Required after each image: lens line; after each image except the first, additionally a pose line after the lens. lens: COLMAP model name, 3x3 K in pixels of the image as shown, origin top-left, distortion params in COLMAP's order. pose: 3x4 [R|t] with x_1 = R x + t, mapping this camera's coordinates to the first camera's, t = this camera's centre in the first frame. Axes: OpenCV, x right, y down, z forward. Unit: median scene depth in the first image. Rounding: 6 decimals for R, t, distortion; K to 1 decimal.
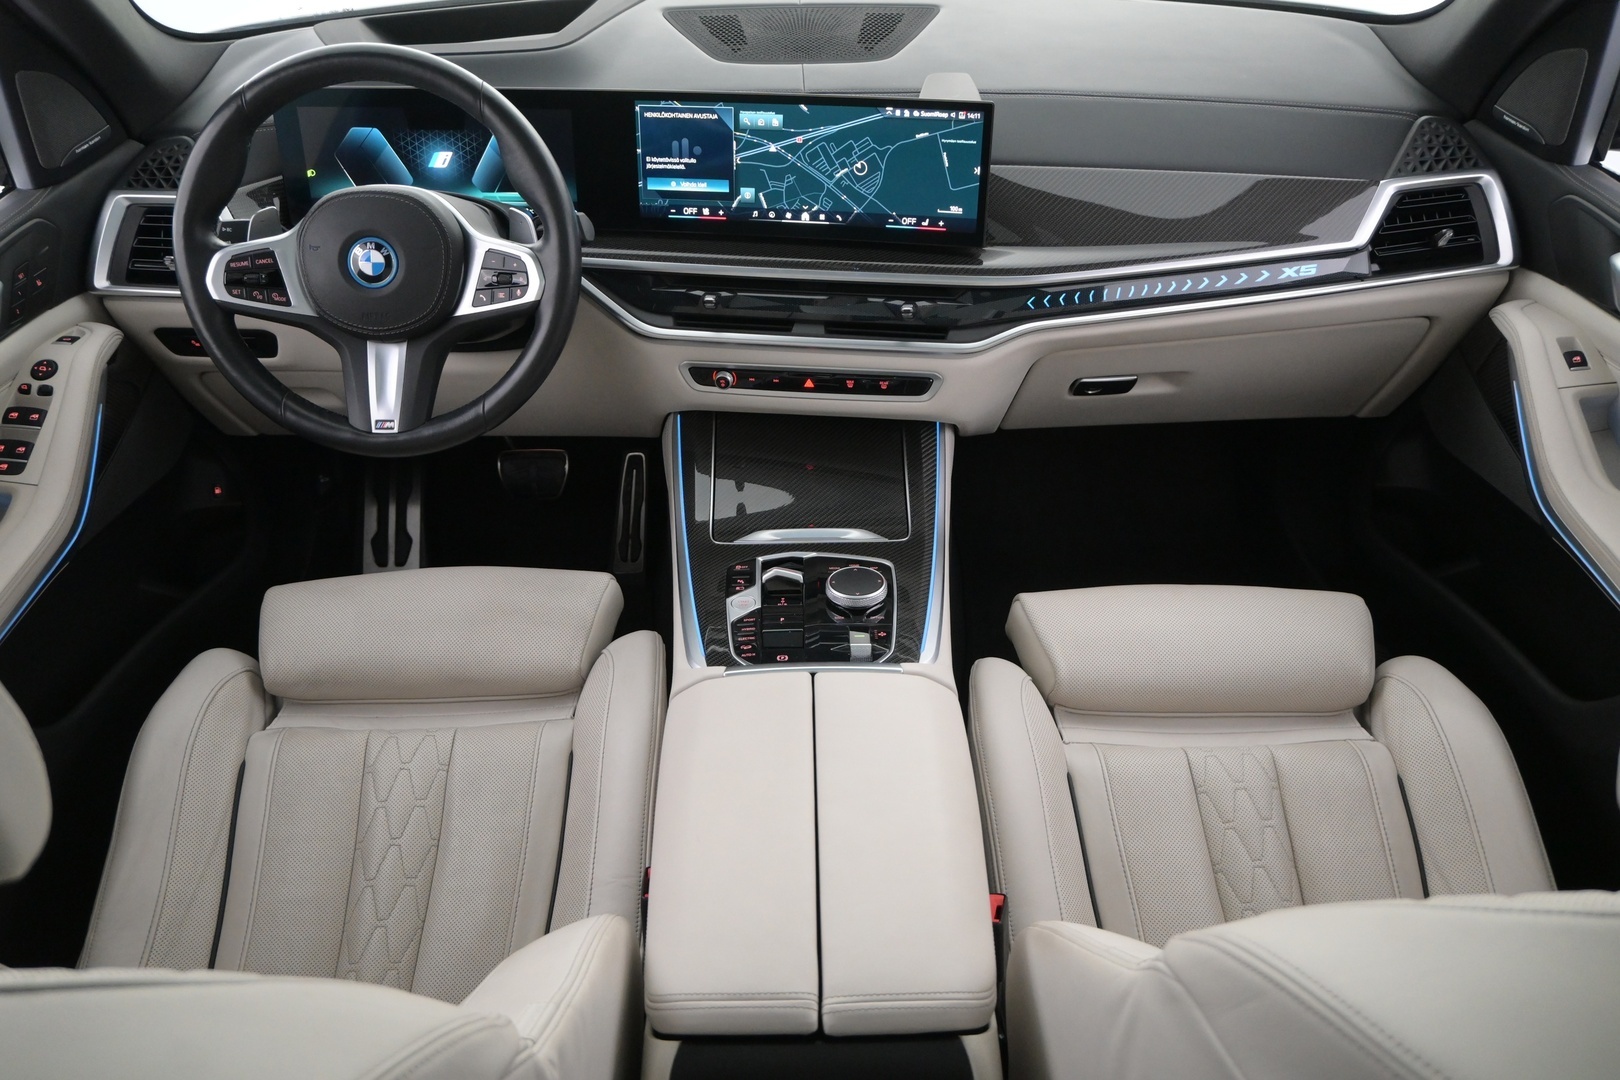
lens RADIAL K [[1273.8, 0, 808.5], [0, 1273.8, 542.9], [0, 0, 1]] dist [-0.014679, -0.005670]
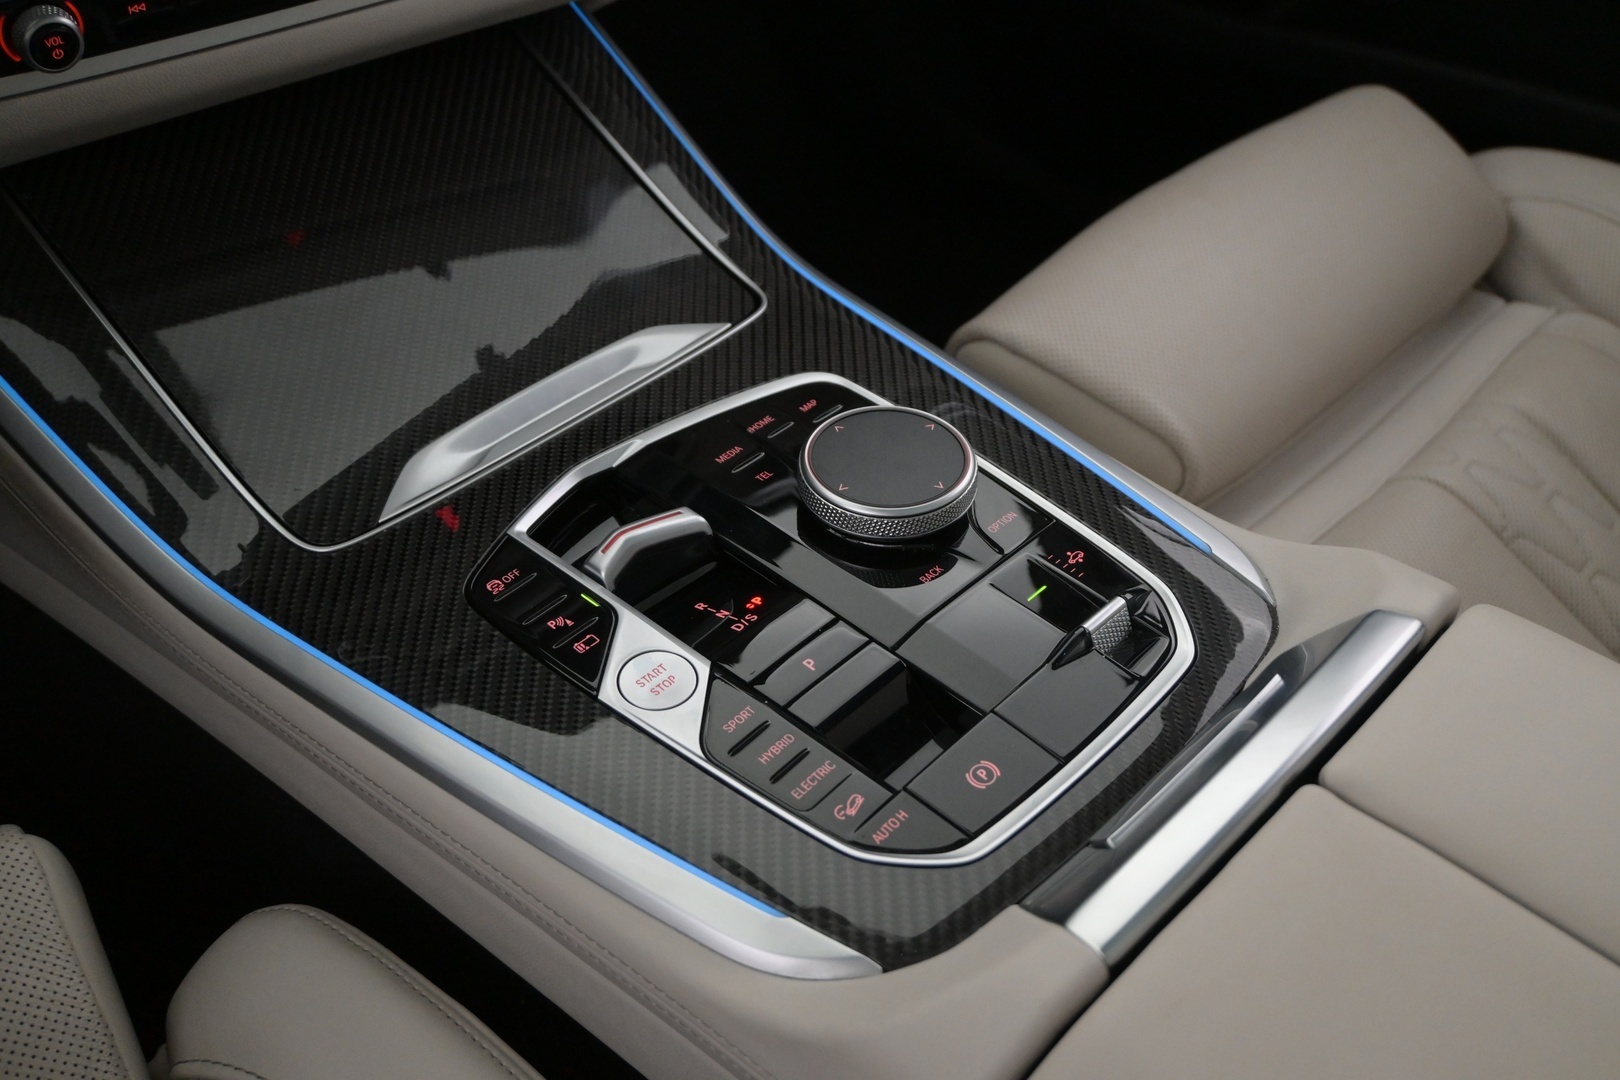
lens RADIAL K [[1539.7, 0, 816.3], [0, 1539.7, 526.4], [0, 0, 1]] dist [-0.005516, 0.000000]
pose [[0.690272, -0.461997, 0.556851, -0.198224], [0.347983, 0.886732, 0.304326, -0.078556], [-0.634376, -0.016293, 0.772853, 0.644363]]
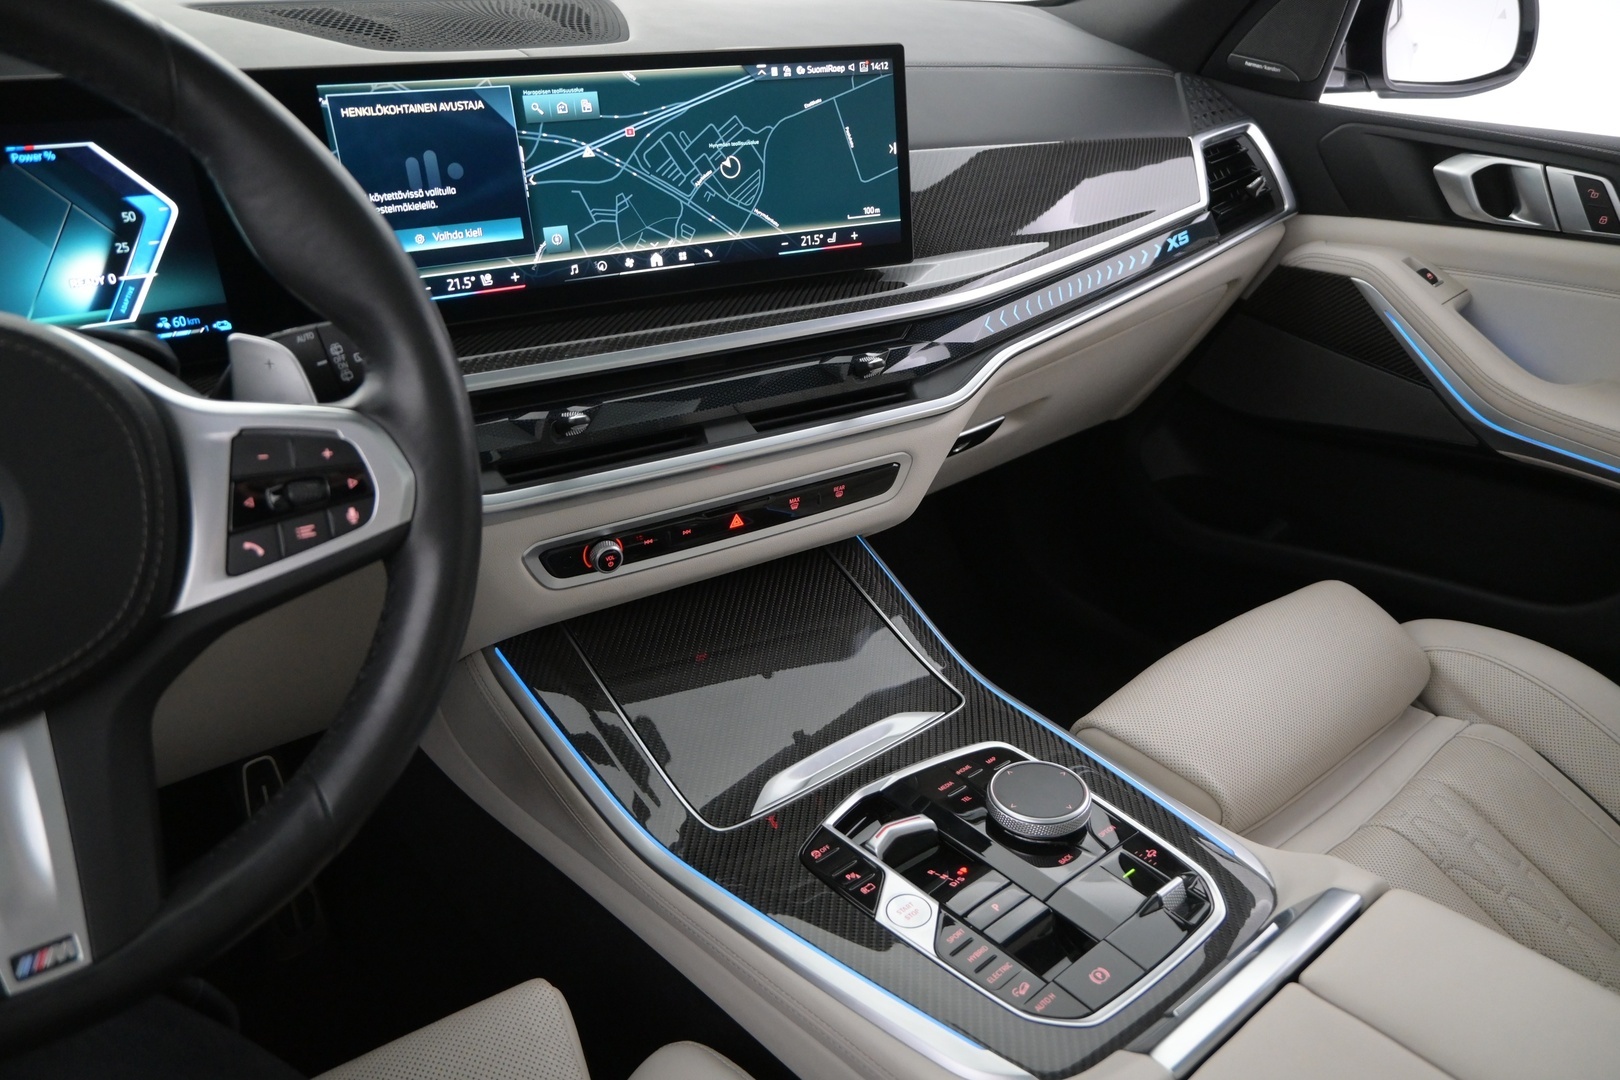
lens RADIAL K [[1123.9, 0, 811.4], [0, 1123.9, 537.3], [0, 0, 1]] dist [0.000491, -0.013463]
pose [[0.776059, -0.272992, 0.568514, -0.289636], [0.341530, 0.939752, -0.014957, -0.100886], [-0.530179, 0.205773, 0.822538, 0.556816]]
